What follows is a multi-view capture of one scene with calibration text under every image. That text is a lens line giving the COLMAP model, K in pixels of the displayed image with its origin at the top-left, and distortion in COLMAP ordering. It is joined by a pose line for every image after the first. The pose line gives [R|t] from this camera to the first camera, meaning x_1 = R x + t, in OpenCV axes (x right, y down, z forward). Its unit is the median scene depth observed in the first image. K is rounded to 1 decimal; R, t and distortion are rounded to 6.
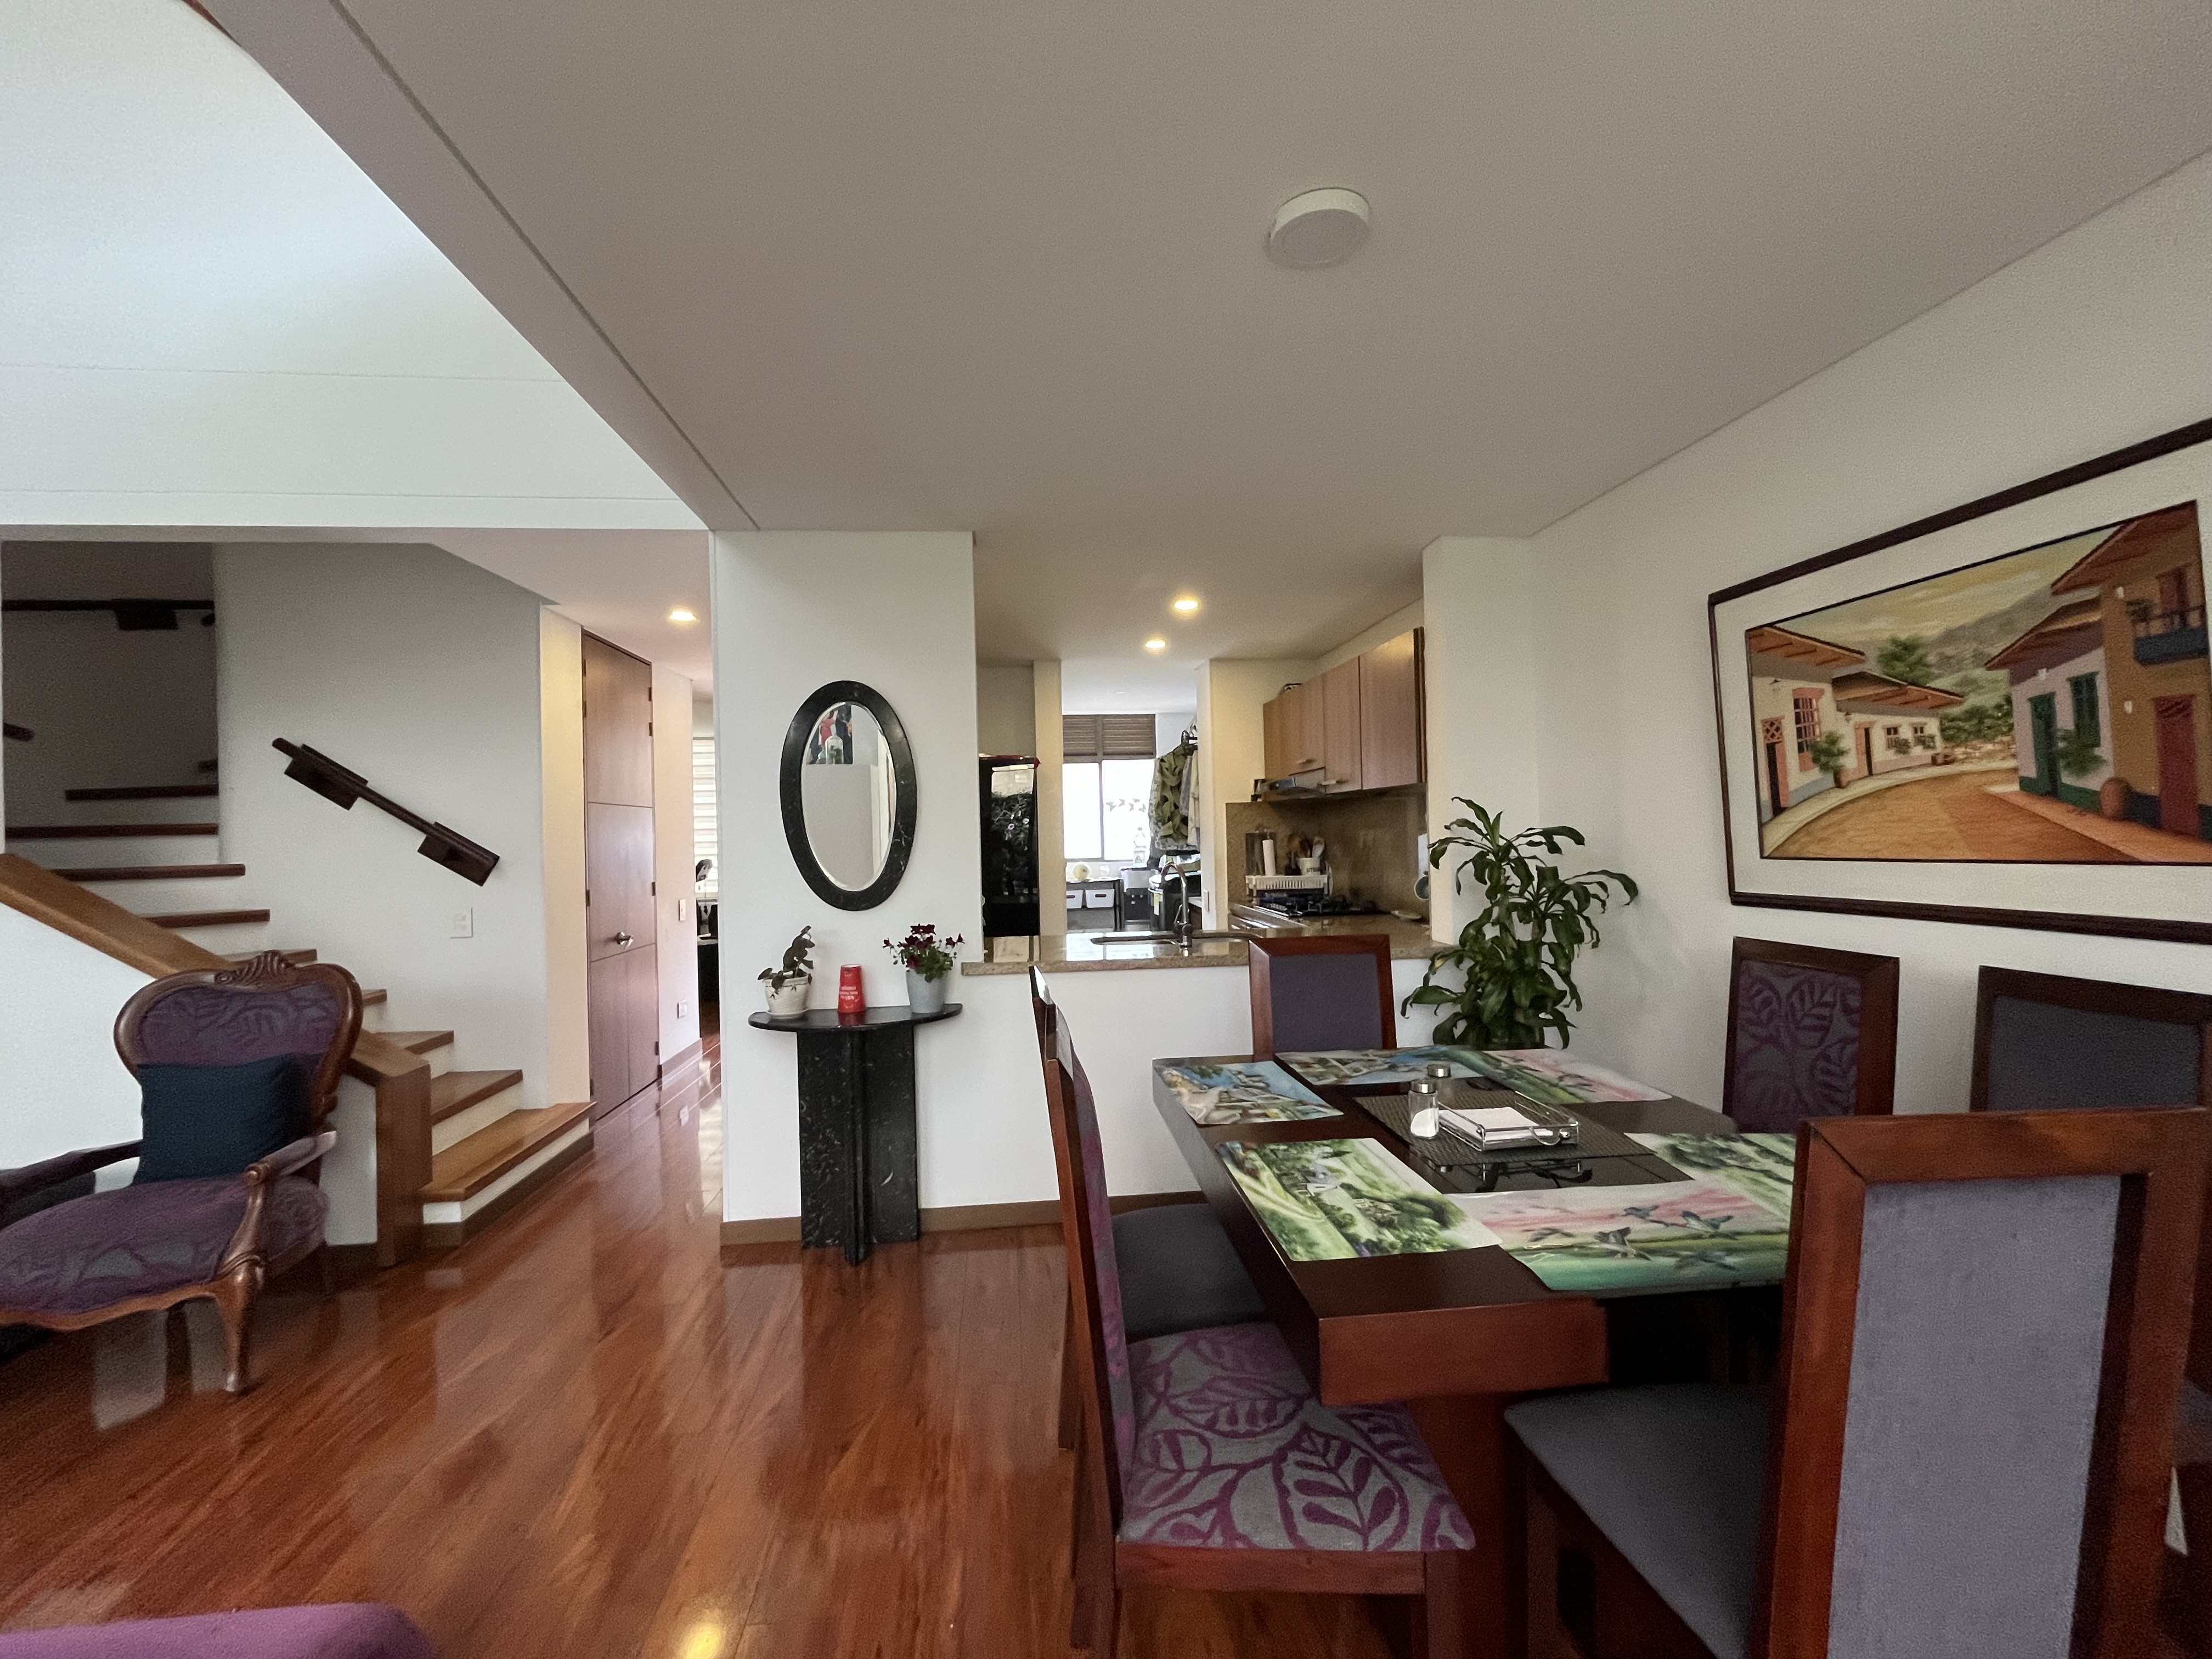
lens RADIAL K [[900.3, 0, 1099.7], [0, 900.3, 828.7], [0, 0, 1]] dist [-0.004077, 0.000175]
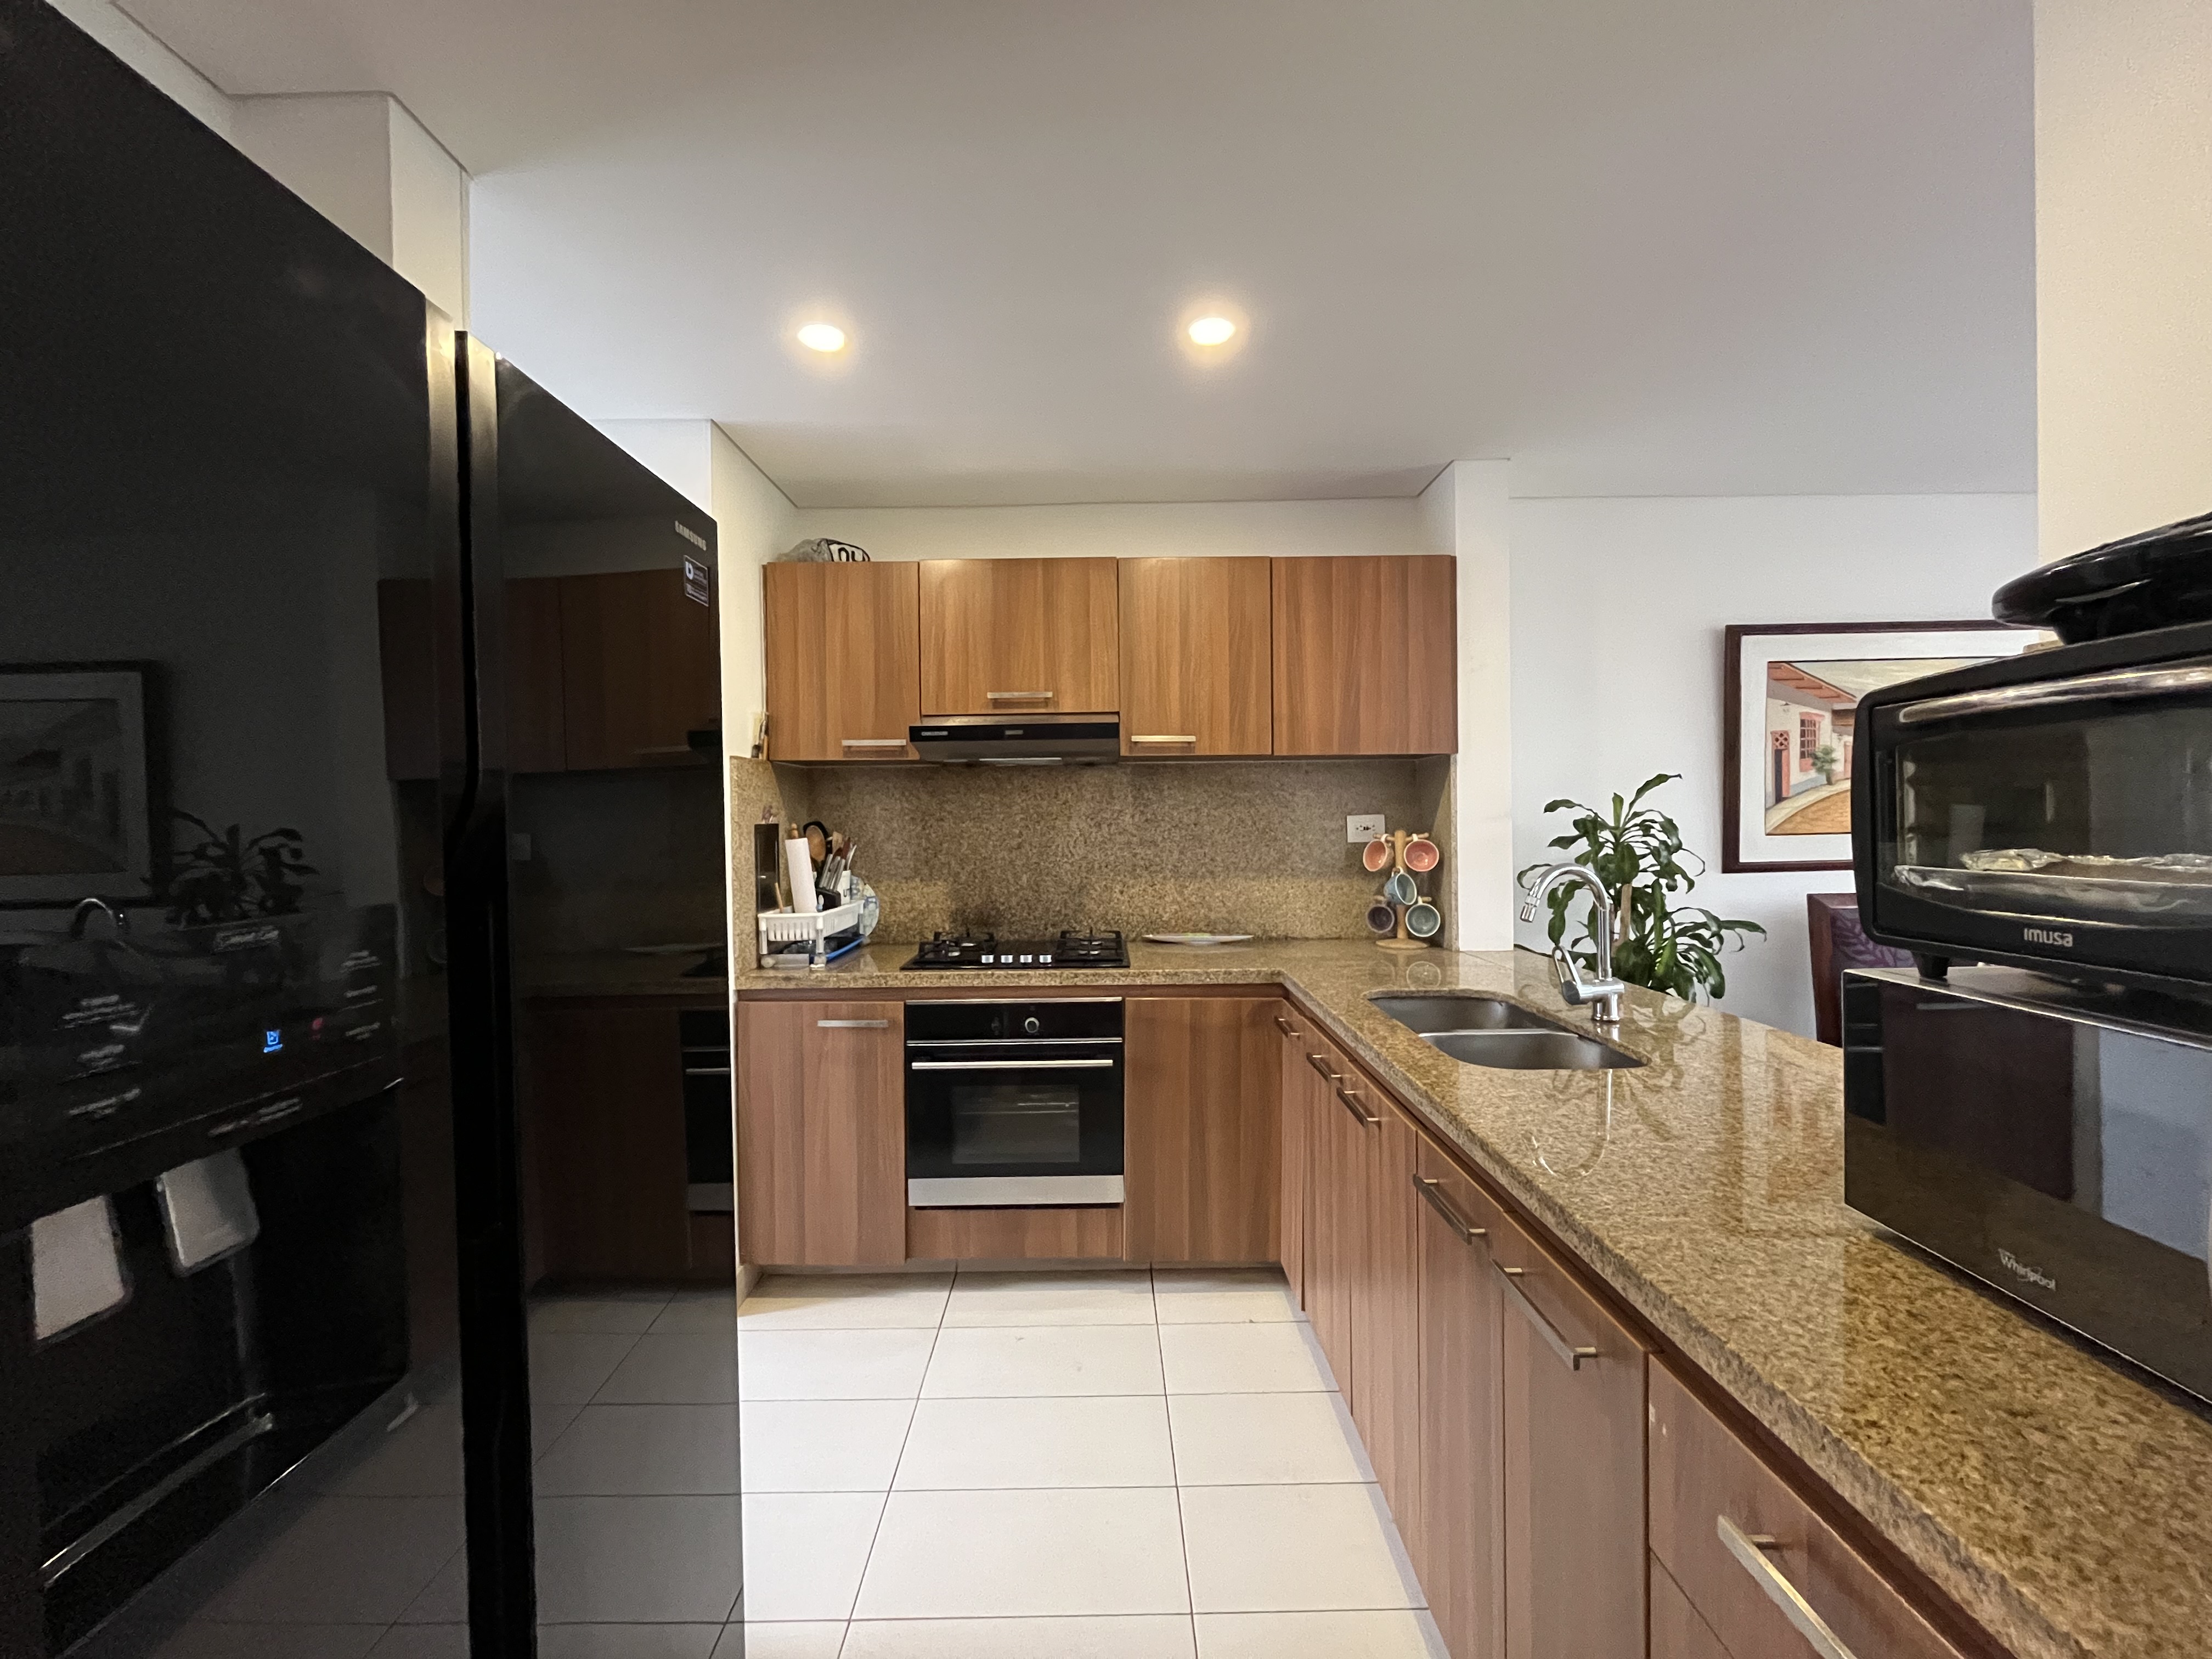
lens RADIAL K [[900.3, 0, 1099.7], [0, 900.3, 828.7], [0, 0, 1]] dist [-0.004077, 0.000175]
pose [[0.107229, 0.010740, 0.994176, -0.805878], [0.005311, 0.999921, -0.011375, 0.038983], [-0.994220, 0.006499, 0.107163, 2.147154]]
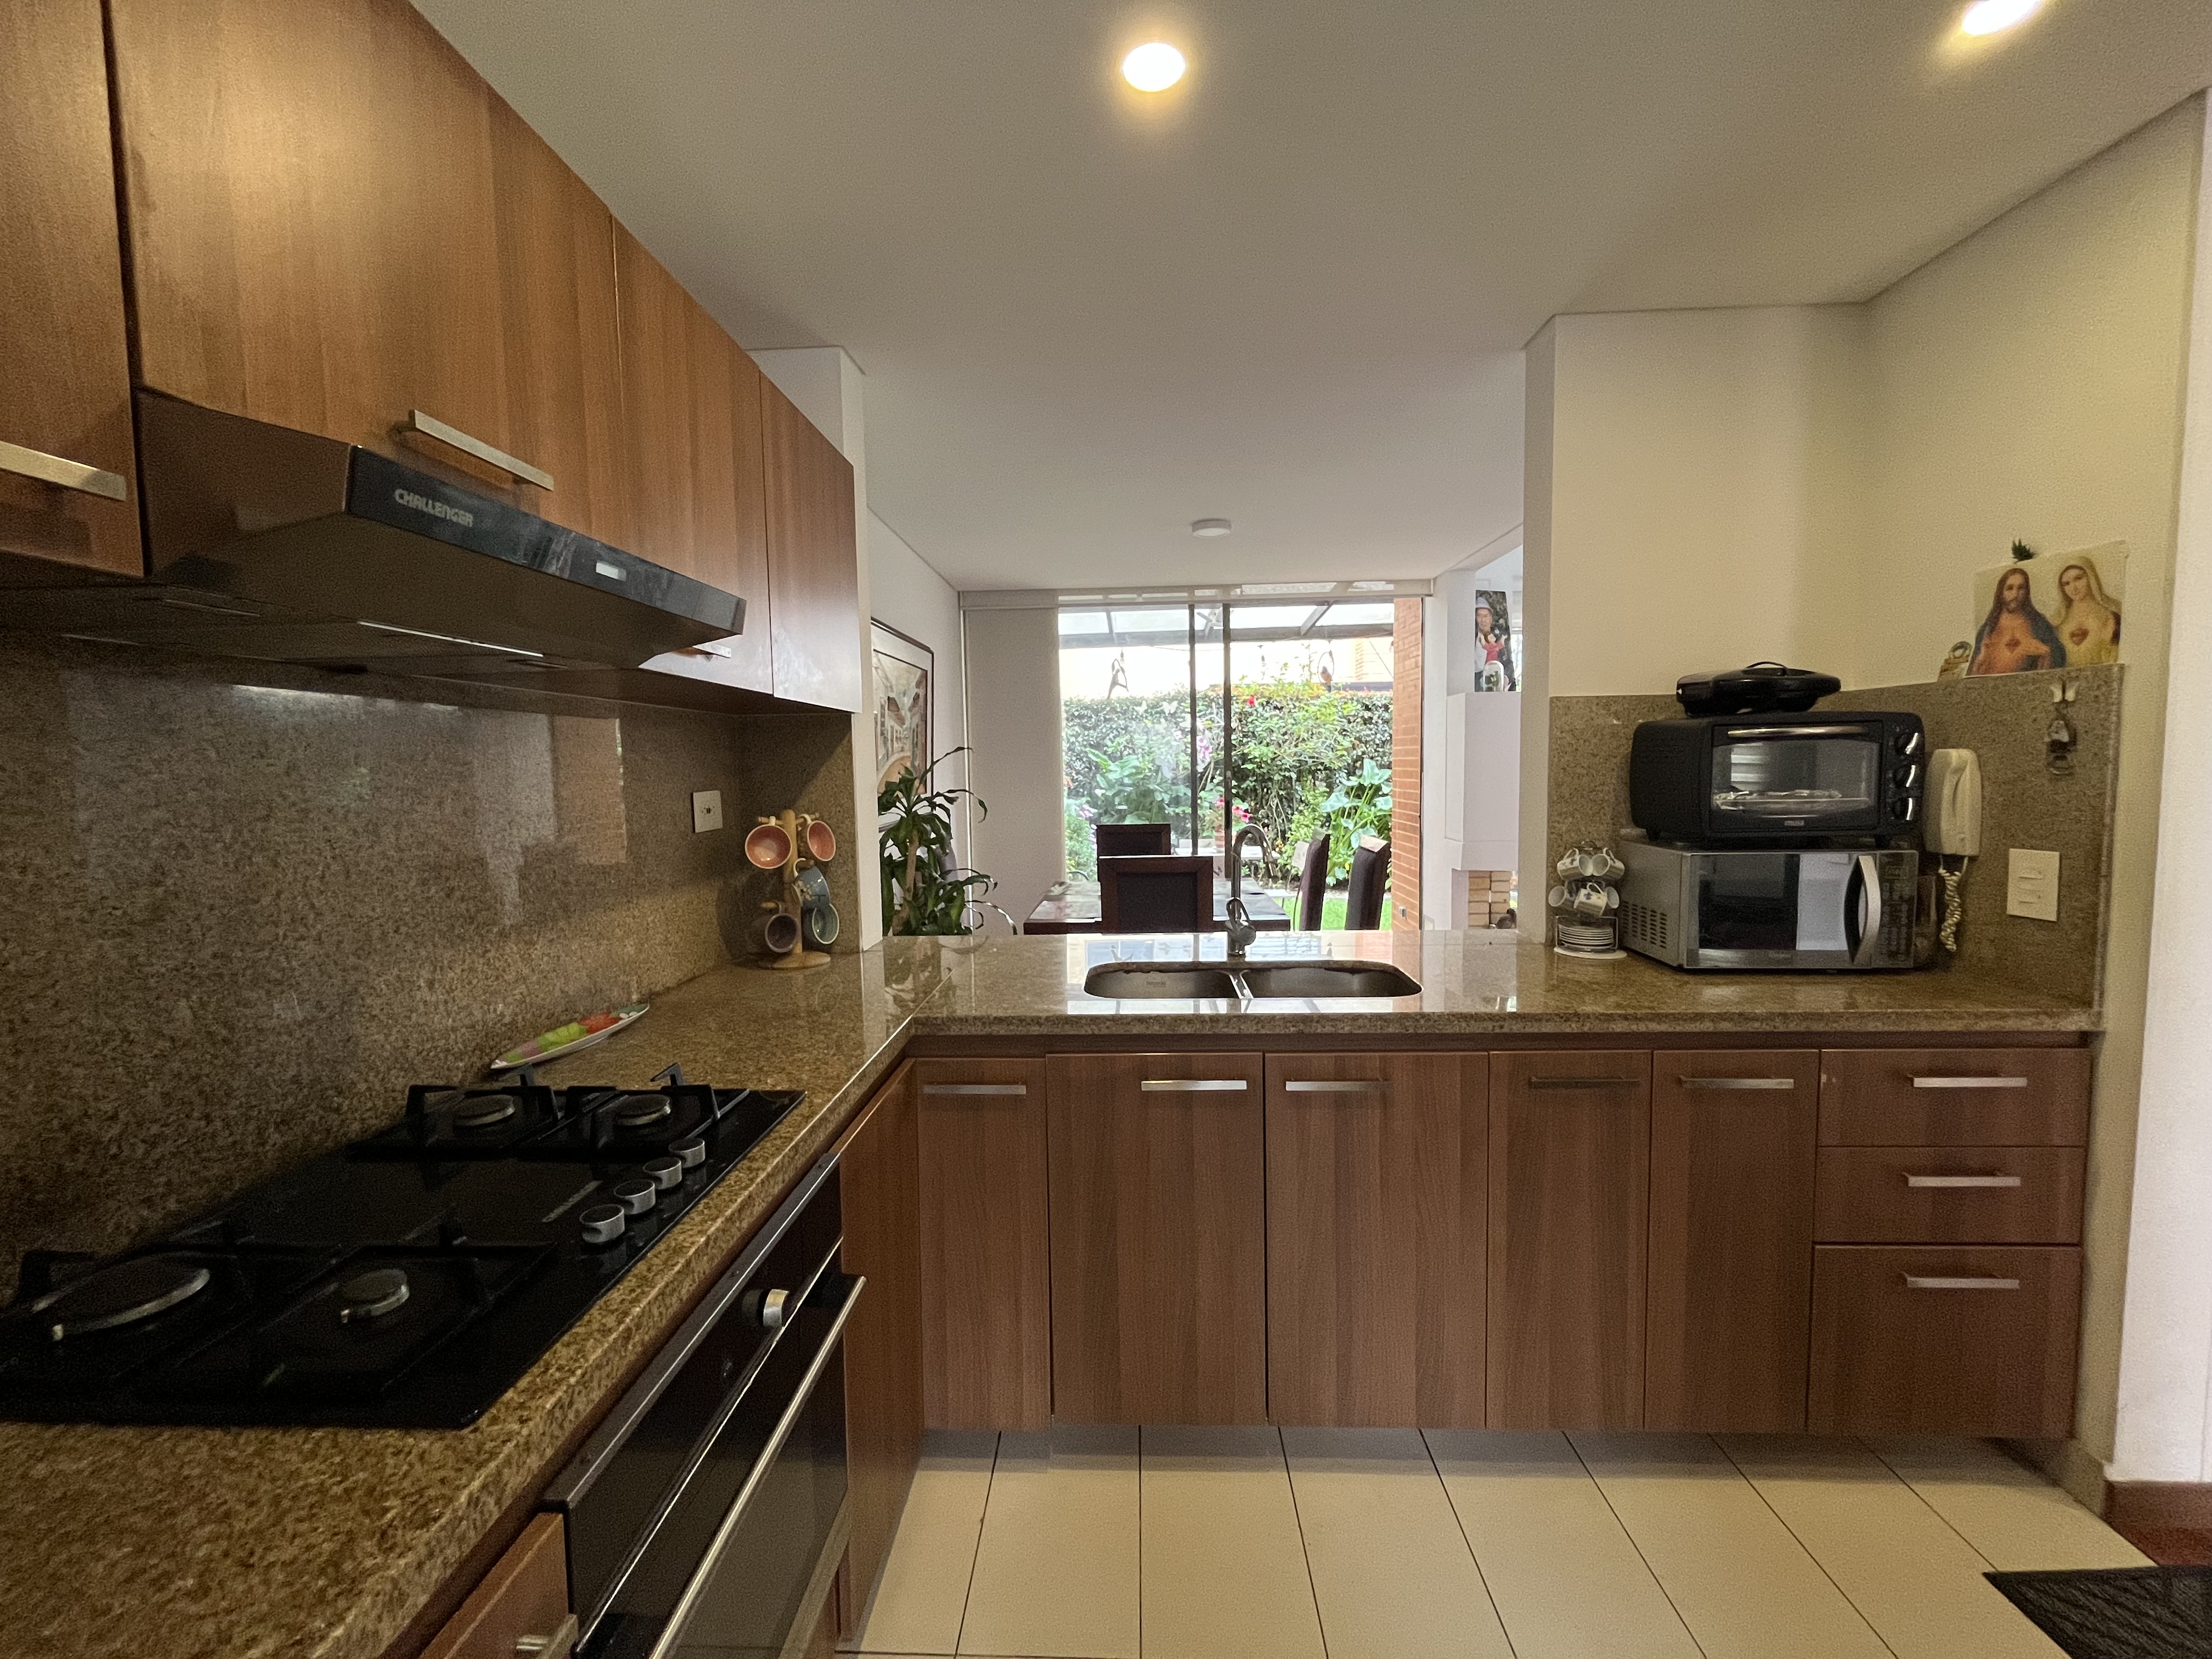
lens RADIAL K [[900.3, 0, 1099.7], [0, 900.3, 828.7], [0, 0, 1]] dist [-0.004077, 0.000175]
pose [[-0.987943, 0.035049, 0.150799, 0.371373], [0.043862, 0.997494, 0.055517, -0.008746], [-0.148476, 0.061462, -0.987004, 3.020099]]
